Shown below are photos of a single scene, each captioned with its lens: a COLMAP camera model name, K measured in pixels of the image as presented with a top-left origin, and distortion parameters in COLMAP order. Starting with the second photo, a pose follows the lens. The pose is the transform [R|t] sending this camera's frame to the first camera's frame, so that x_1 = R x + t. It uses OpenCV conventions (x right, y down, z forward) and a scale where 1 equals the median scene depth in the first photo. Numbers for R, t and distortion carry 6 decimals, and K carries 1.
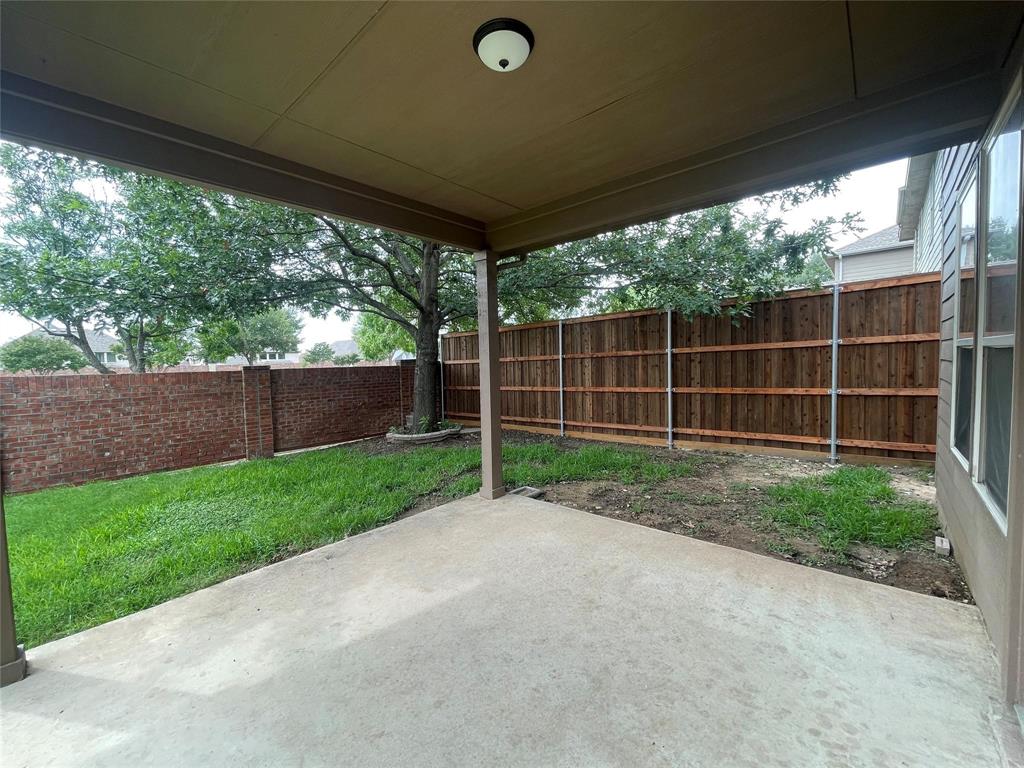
lens RADIAL K [[413.9, 0, 511.3], [0, 413.9, 379.1], [0, 0, 1]] dist [-0.003335, 0.000048]
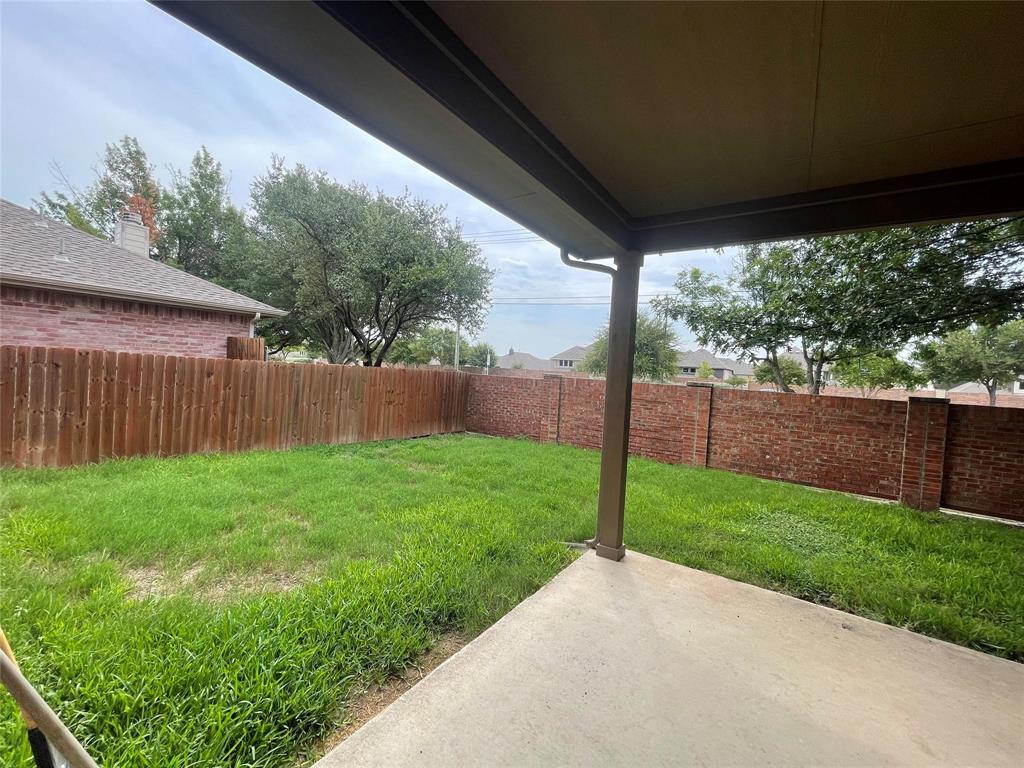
lens RADIAL K [[413.9, 0, 511.3], [0, 413.9, 379.1], [0, 0, 1]] dist [-0.003335, 0.000048]
pose [[0.141088, 0.056045, -0.988409, 0.110880], [-0.106872, 0.993424, 0.041074, -0.016187], [0.984212, 0.099838, 0.146150, 0.054813]]
